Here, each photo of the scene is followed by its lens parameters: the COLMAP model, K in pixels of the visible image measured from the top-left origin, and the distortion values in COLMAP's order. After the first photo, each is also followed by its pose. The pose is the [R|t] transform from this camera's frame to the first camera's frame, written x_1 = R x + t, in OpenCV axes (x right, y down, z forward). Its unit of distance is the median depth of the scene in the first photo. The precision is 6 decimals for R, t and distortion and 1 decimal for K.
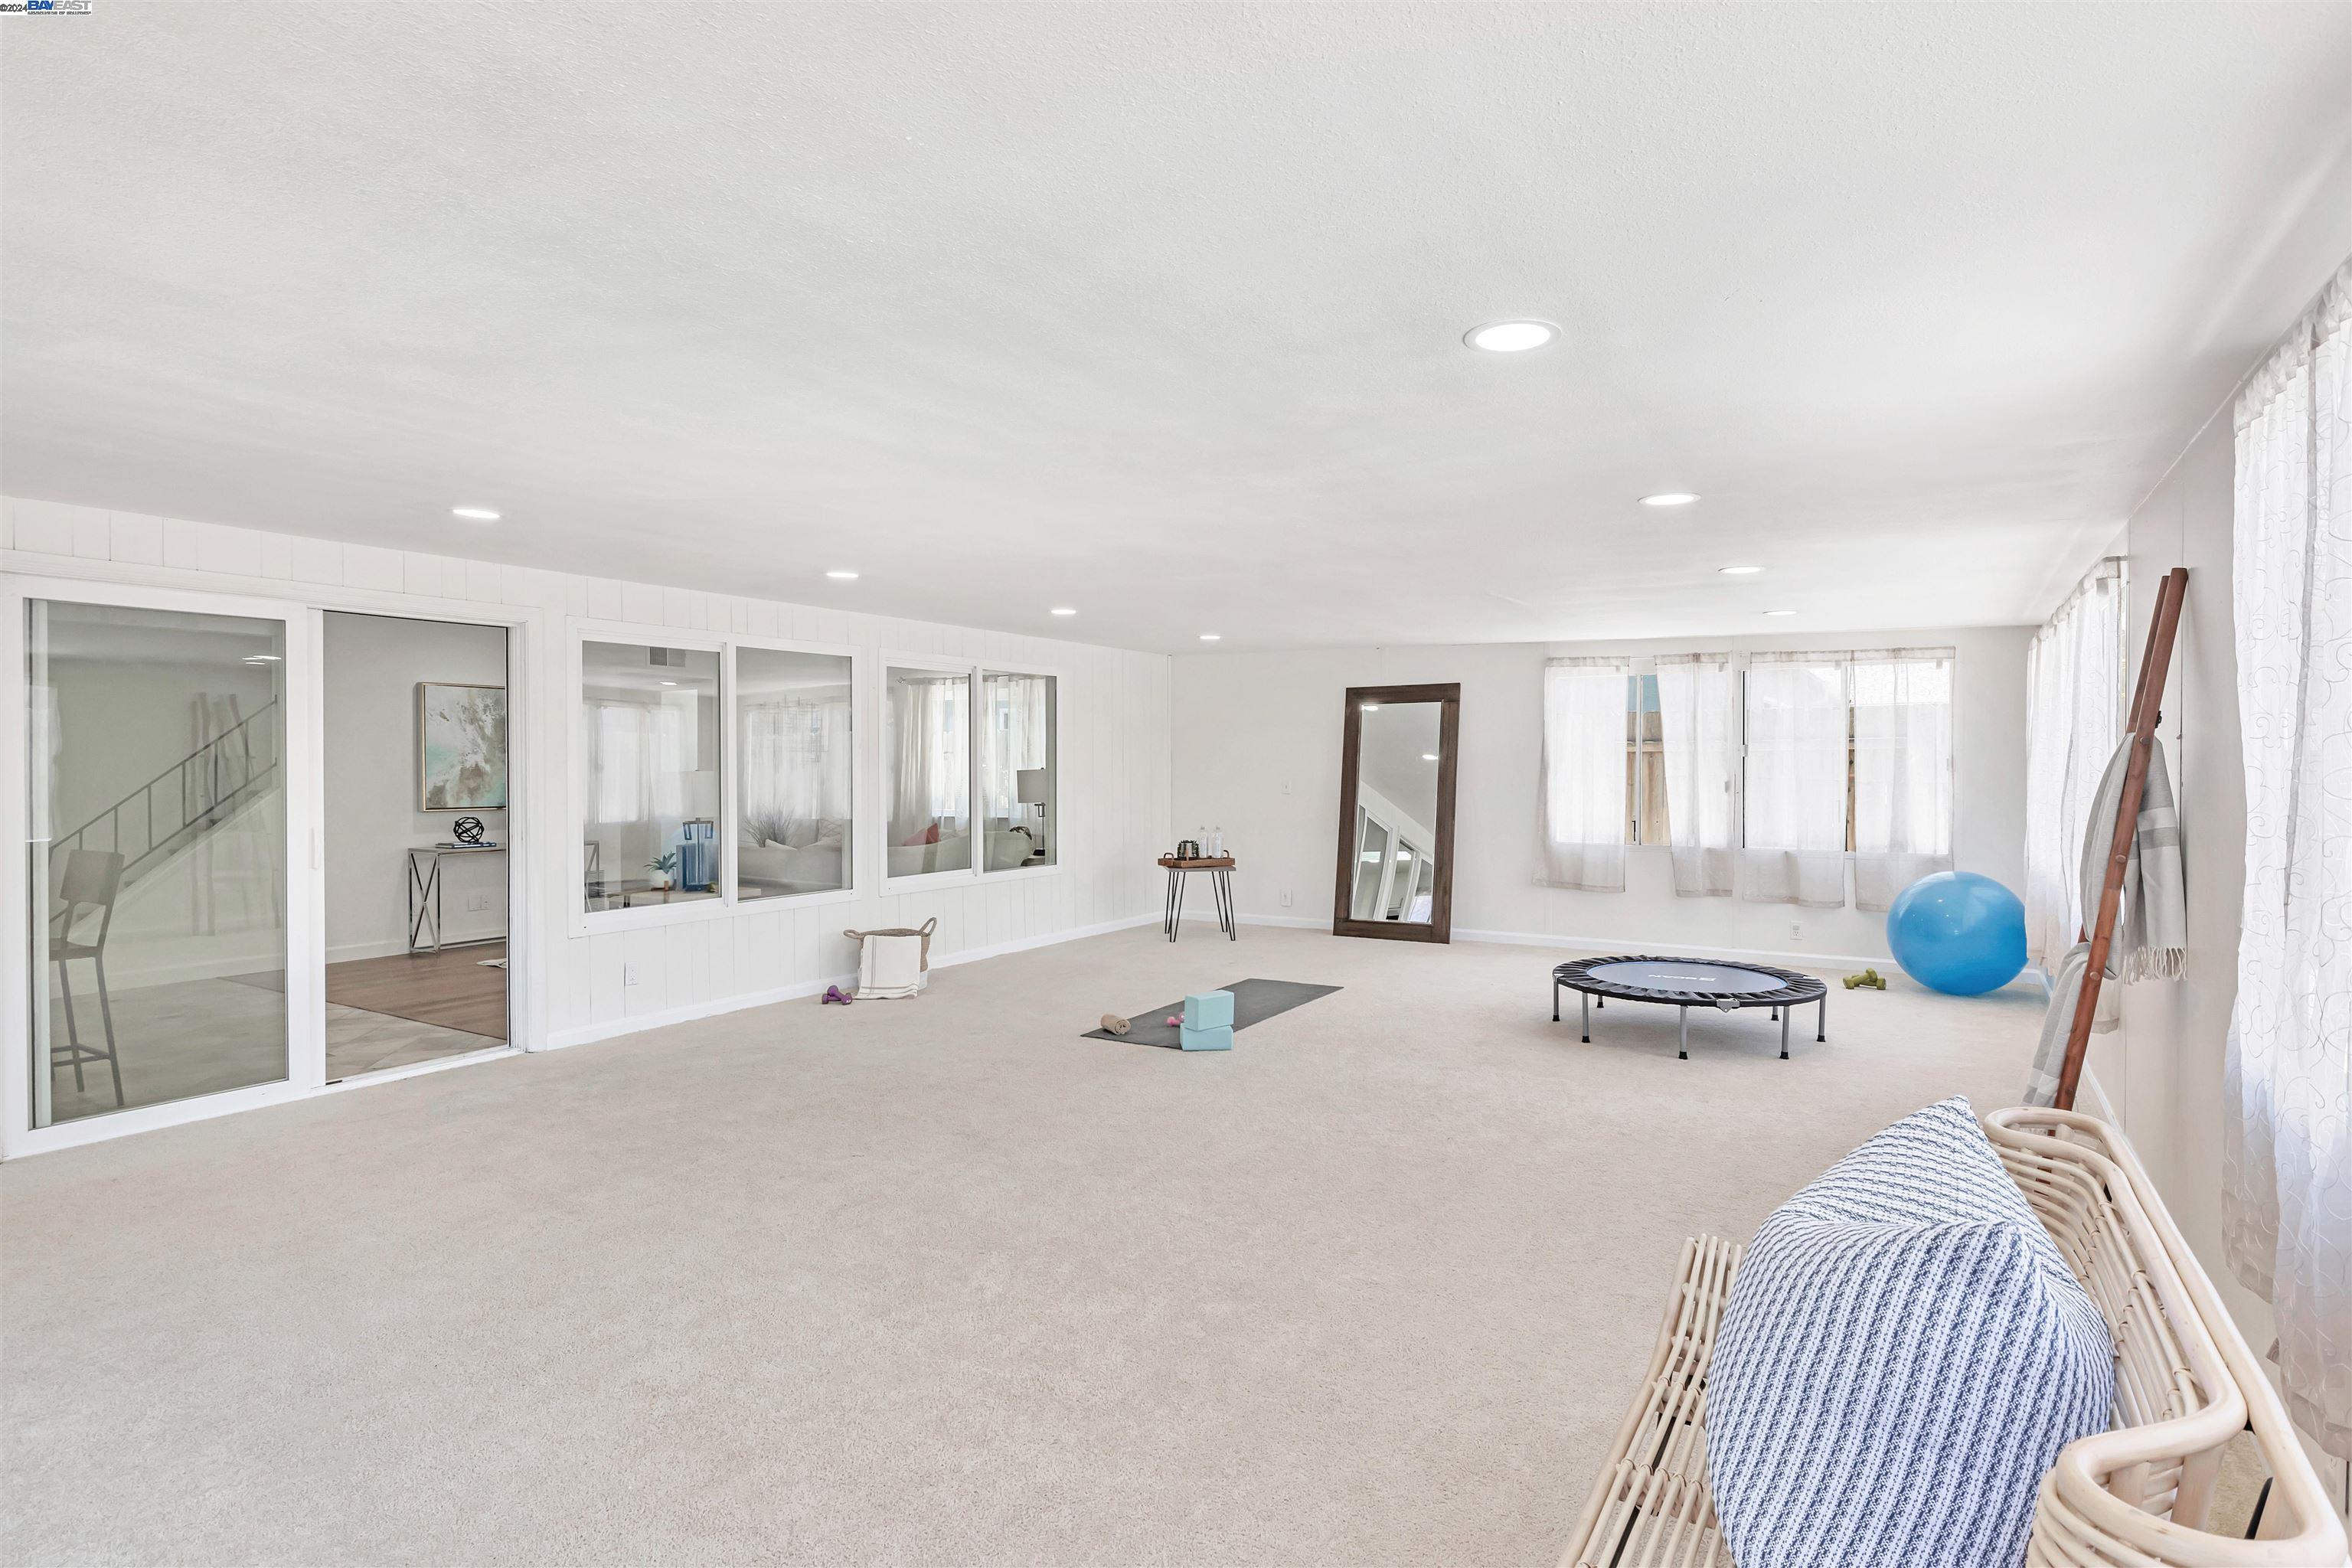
lens RADIAL K [[1184.0, 0, 1173.5], [0, 1184.0, 763.1], [0, 0, 1]] dist [-0.001715, -0.000130]
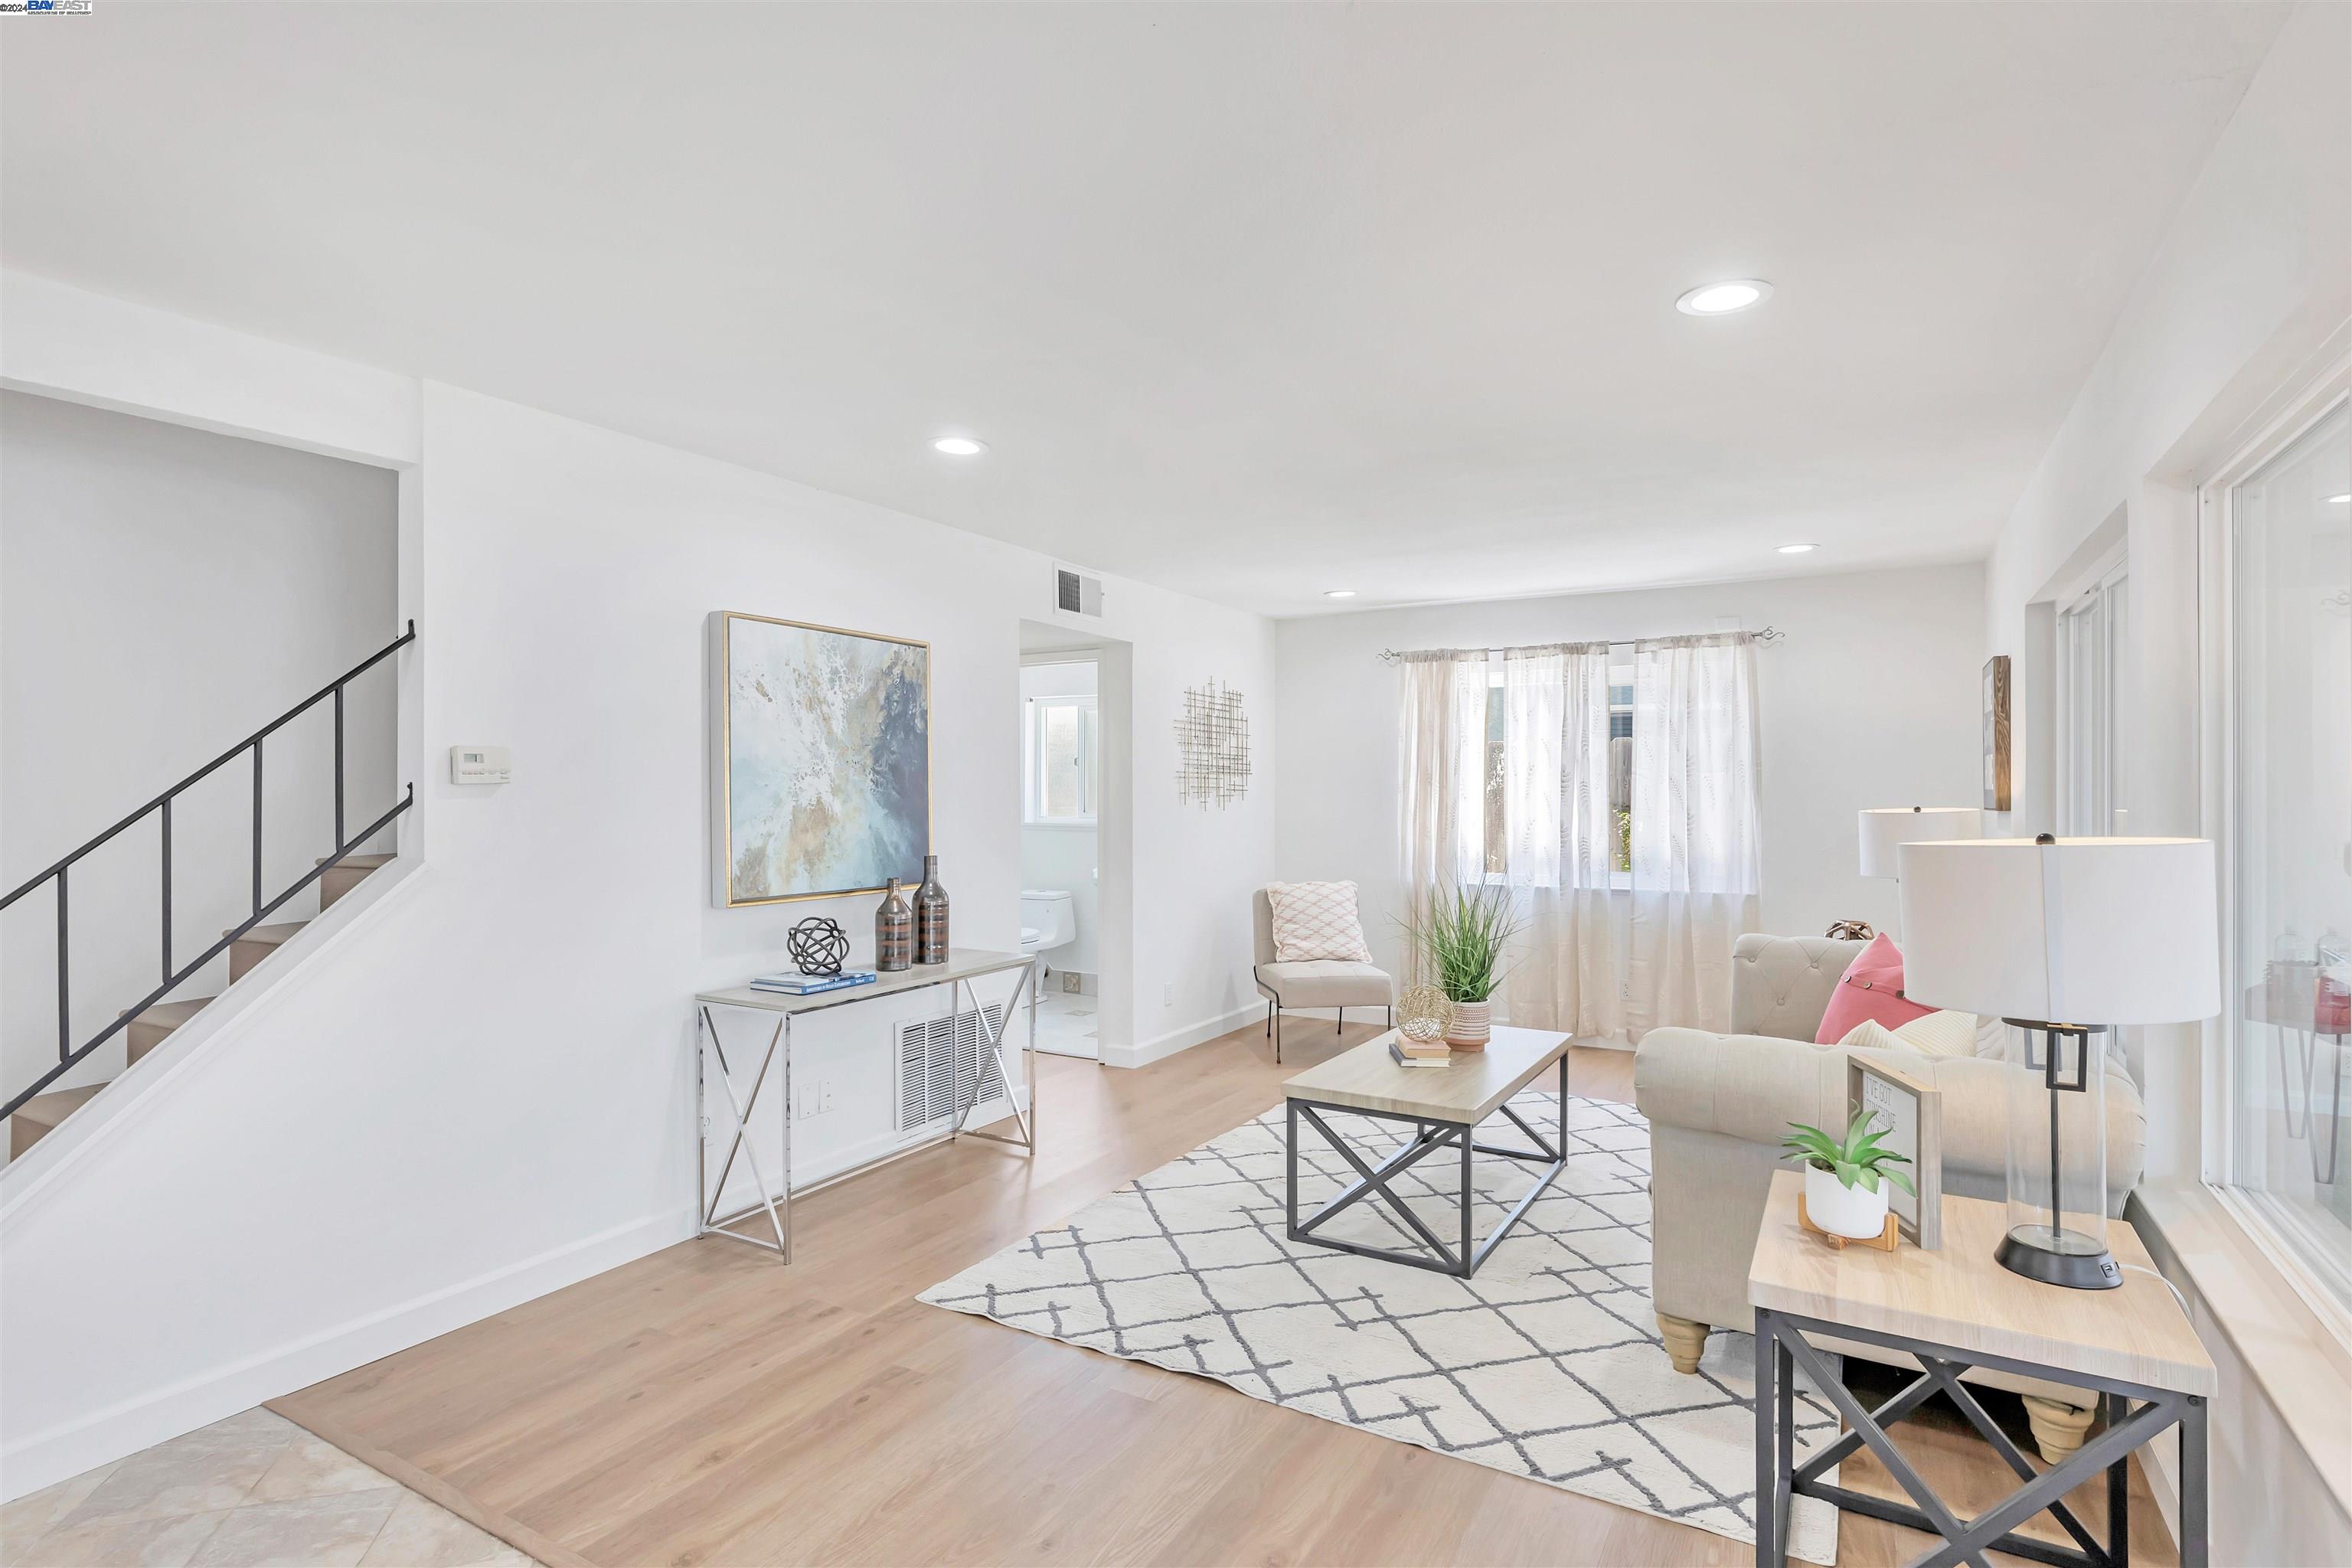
lens RADIAL K [[1196.2, 0, 1176.0], [0, 1196.2, 784.0], [0, 0, 1]] dist [0.001007, 0.000250]
pose [[0.999509, 0.005042, 0.030933, -0.509935], [-0.004988, 0.999986, -0.001821, -0.004893], [-0.030942, 0.001666, 0.999520, 0.585963]]
